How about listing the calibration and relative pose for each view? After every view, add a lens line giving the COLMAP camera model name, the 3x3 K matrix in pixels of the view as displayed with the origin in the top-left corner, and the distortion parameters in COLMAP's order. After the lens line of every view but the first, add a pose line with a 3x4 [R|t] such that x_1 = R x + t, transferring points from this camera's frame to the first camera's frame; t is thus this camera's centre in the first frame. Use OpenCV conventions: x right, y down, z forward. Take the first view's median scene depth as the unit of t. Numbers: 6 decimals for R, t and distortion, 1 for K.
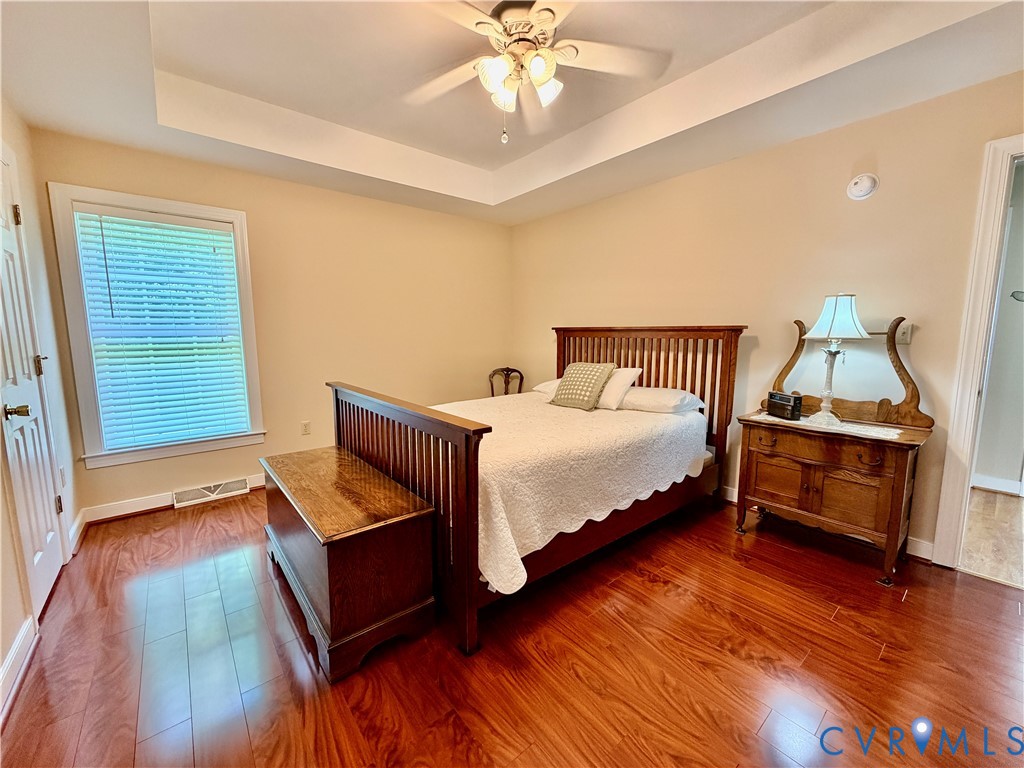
lens RADIAL K [[407.3, 0, 513.2], [0, 407.3, 383.2], [0, 0, 1]] dist [-0.000692, 0.000045]
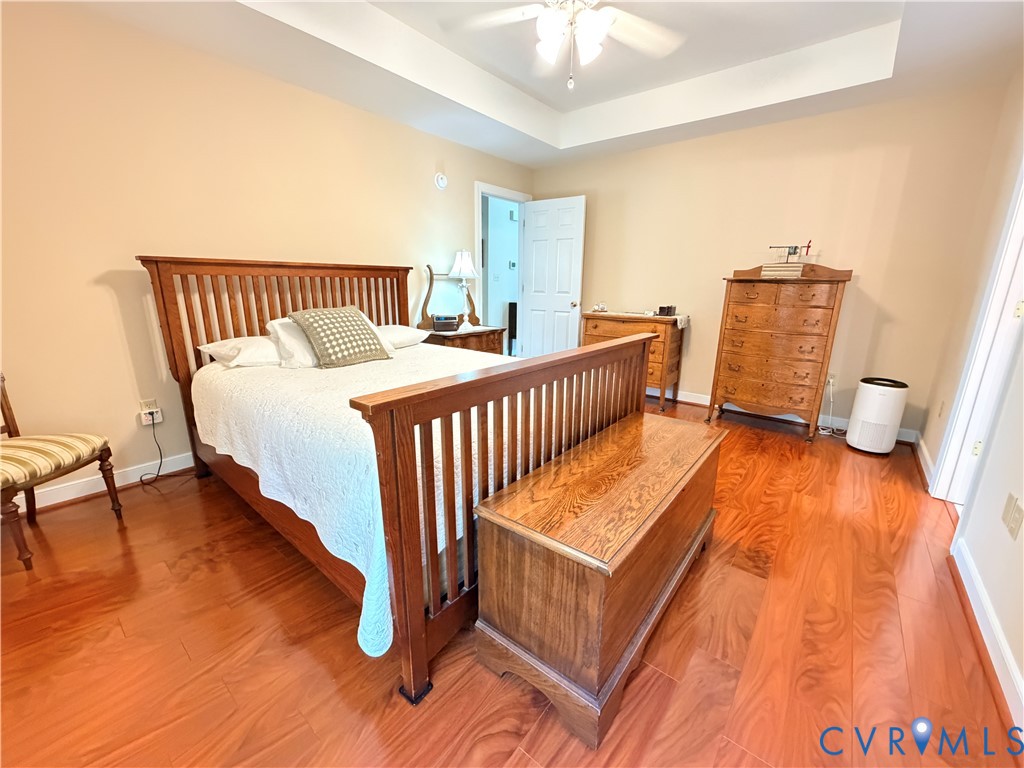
lens RADIAL K [[407.3, 0, 512.5], [0, 407.3, 384.0], [0, 0, 1]] dist [-0.000692, 0.000045]
pose [[-0.183248, -0.241863, 0.952850, -0.734524], [0.113937, 0.957505, 0.264956, -0.085425], [-0.976442, 0.157117, -0.147904, 0.872067]]
